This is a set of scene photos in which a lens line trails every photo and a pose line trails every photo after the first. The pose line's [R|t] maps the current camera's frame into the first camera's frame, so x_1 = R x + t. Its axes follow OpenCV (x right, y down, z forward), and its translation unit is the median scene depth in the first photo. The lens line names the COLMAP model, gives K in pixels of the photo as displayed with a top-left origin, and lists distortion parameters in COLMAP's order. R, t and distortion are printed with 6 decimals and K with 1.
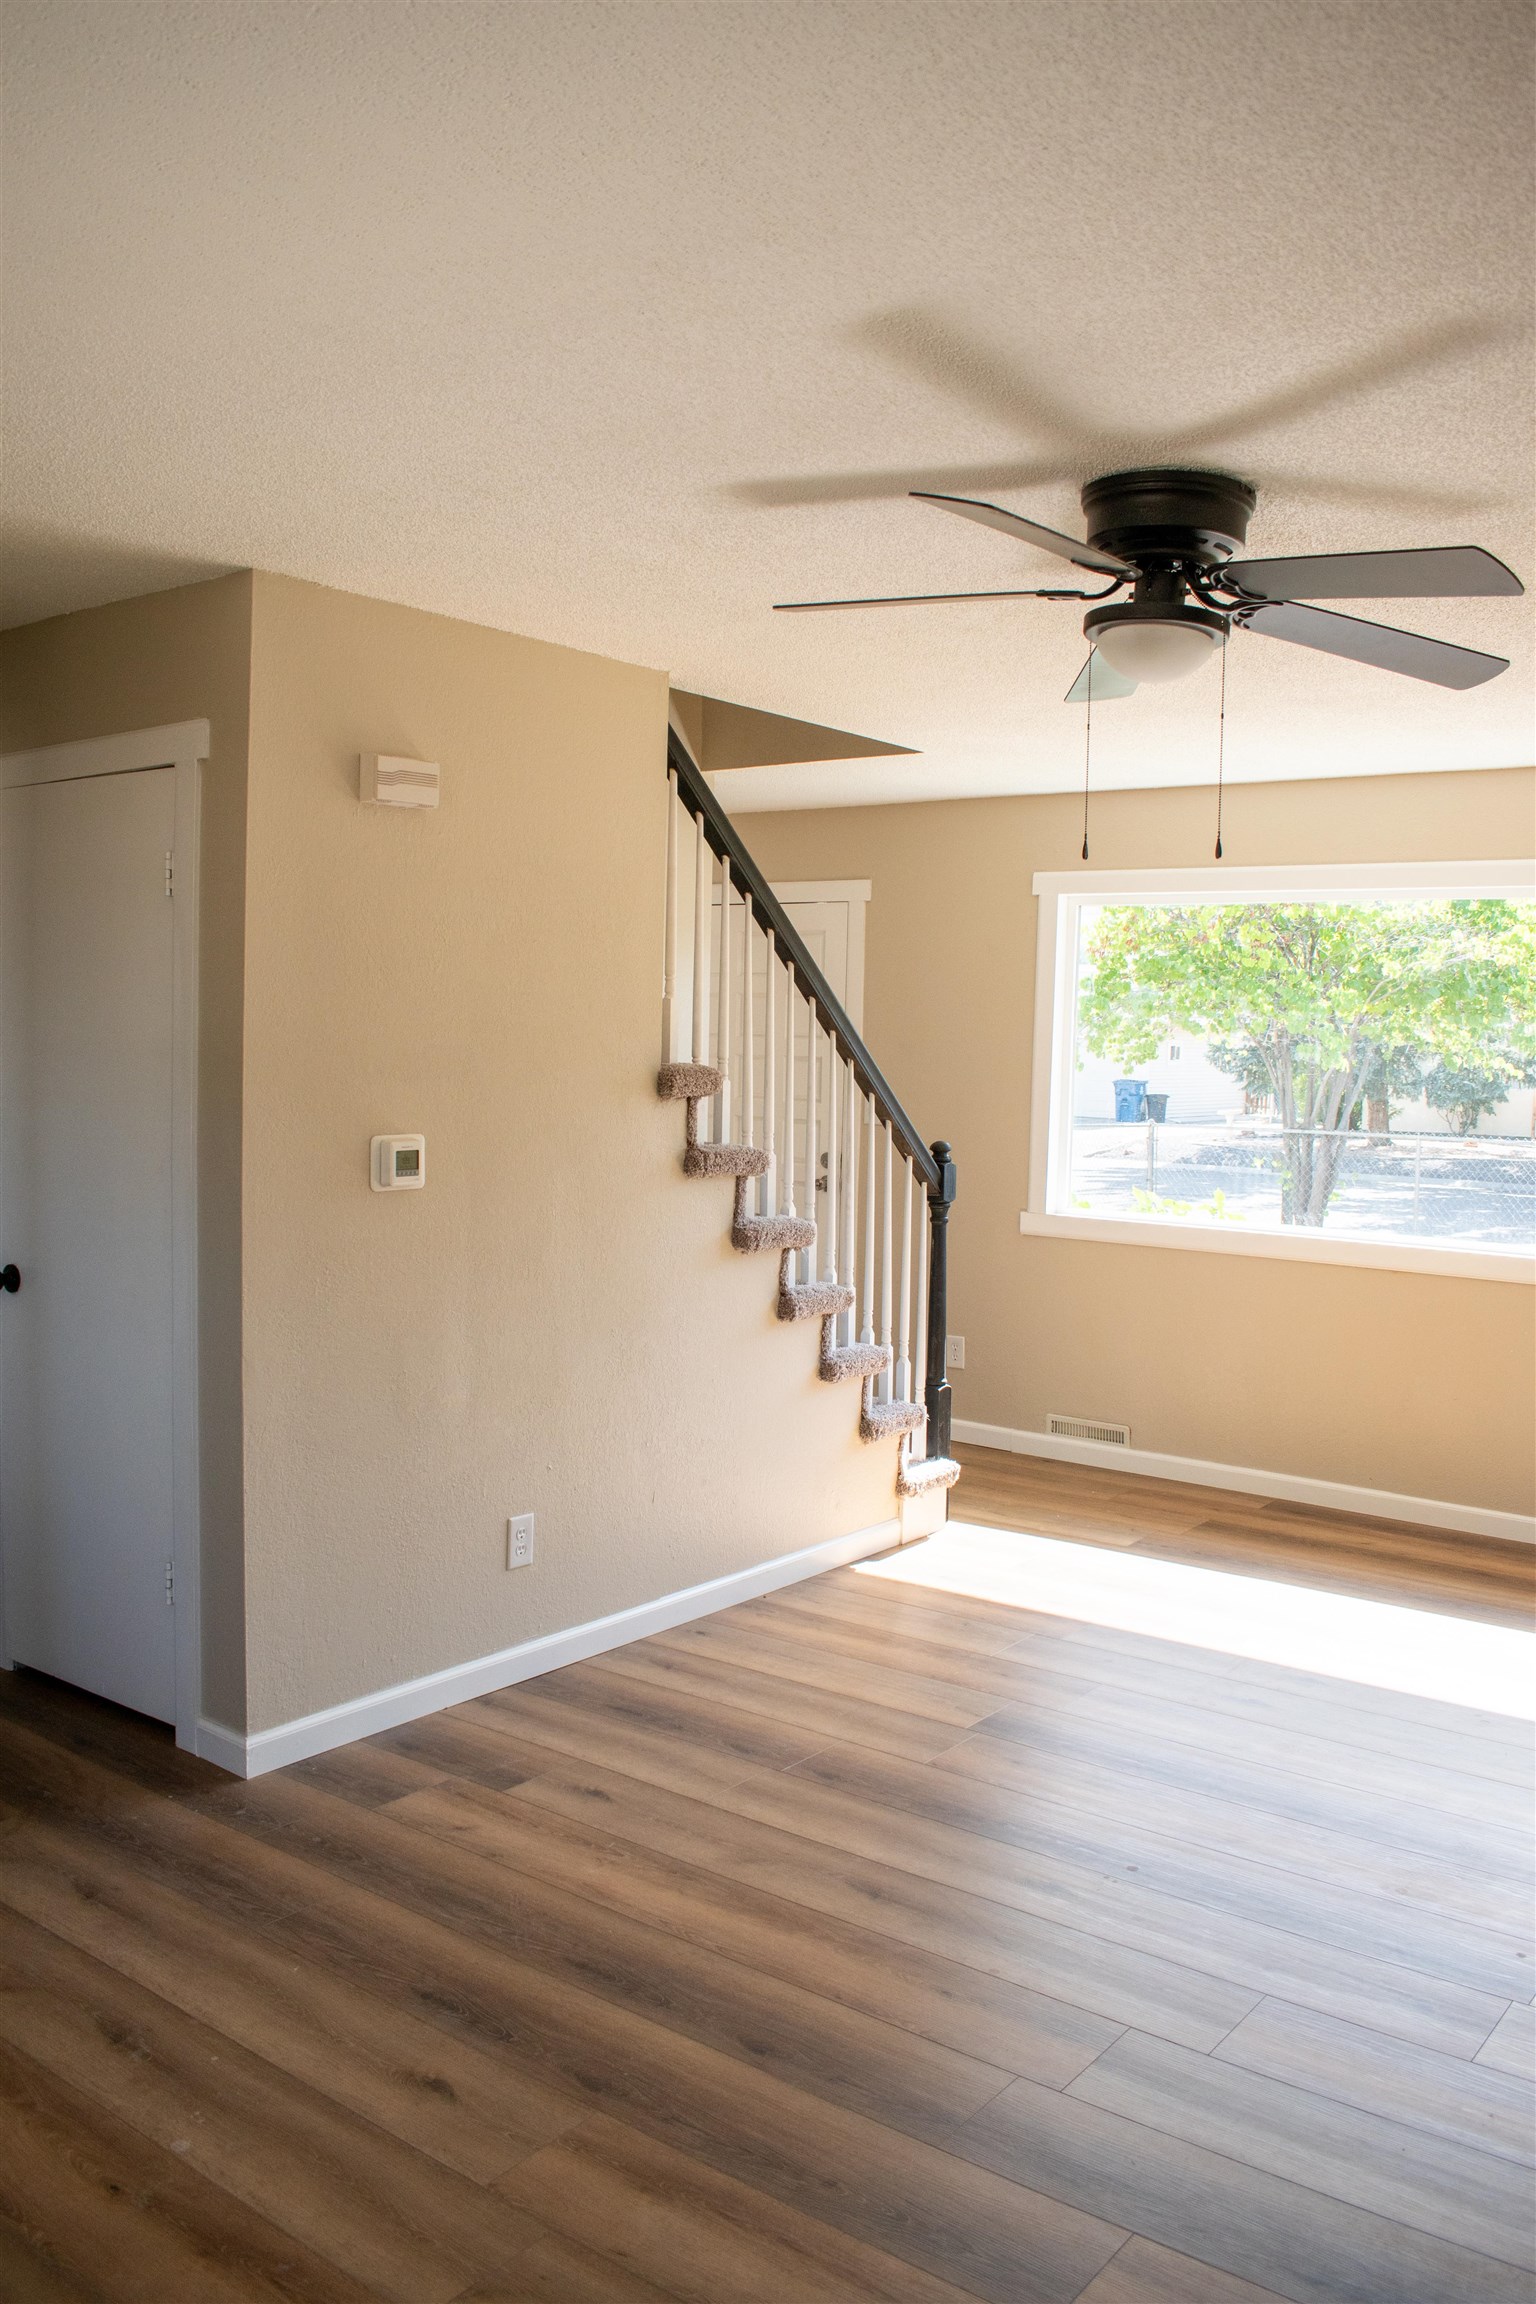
lens RADIAL K [[1871.2, 0, 773.5], [0, 1871.2, 1154.2], [0, 0, 1]] dist [-0.081200, 0.024811]
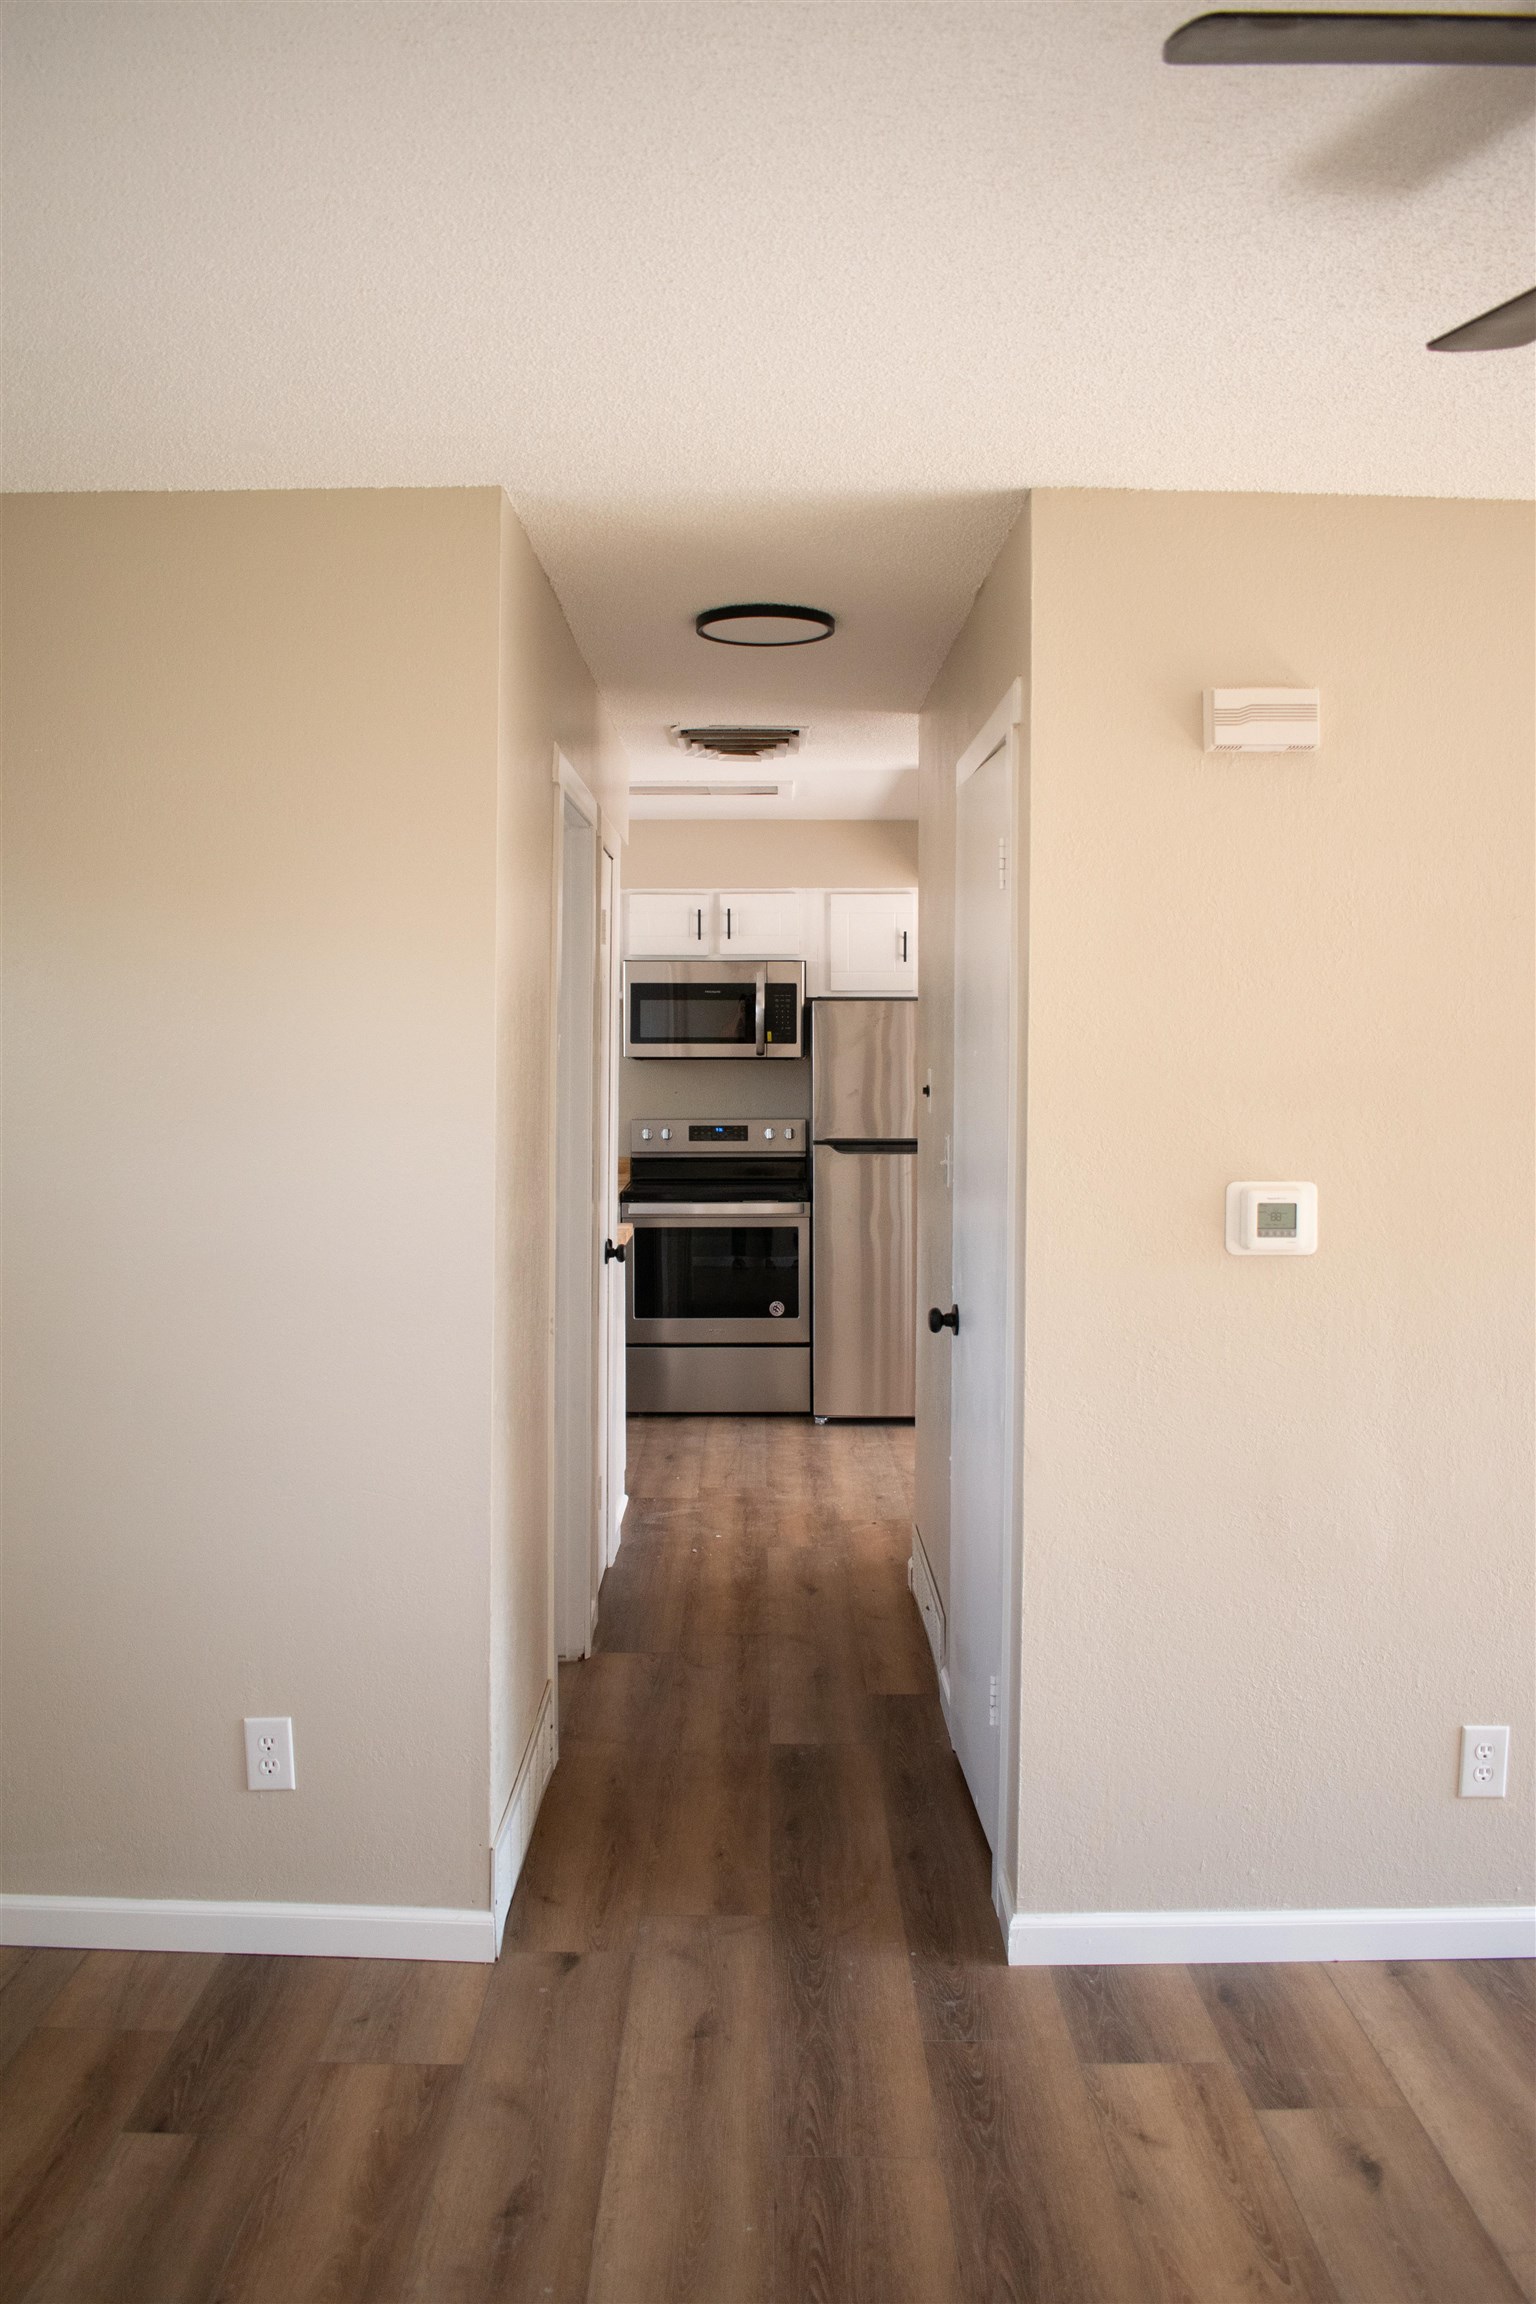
lens RADIAL K [[1871.2, 0, 730.2], [0, 1871.2, 1077.1], [0, 0, 1]] dist [-0.081200, 0.024811]
pose [[0.600010, -0.002272, -0.799990, 0.279376], [-0.039844, 0.998670, -0.032720, -0.020334], [0.799000, 0.051507, 0.599121, 0.381414]]
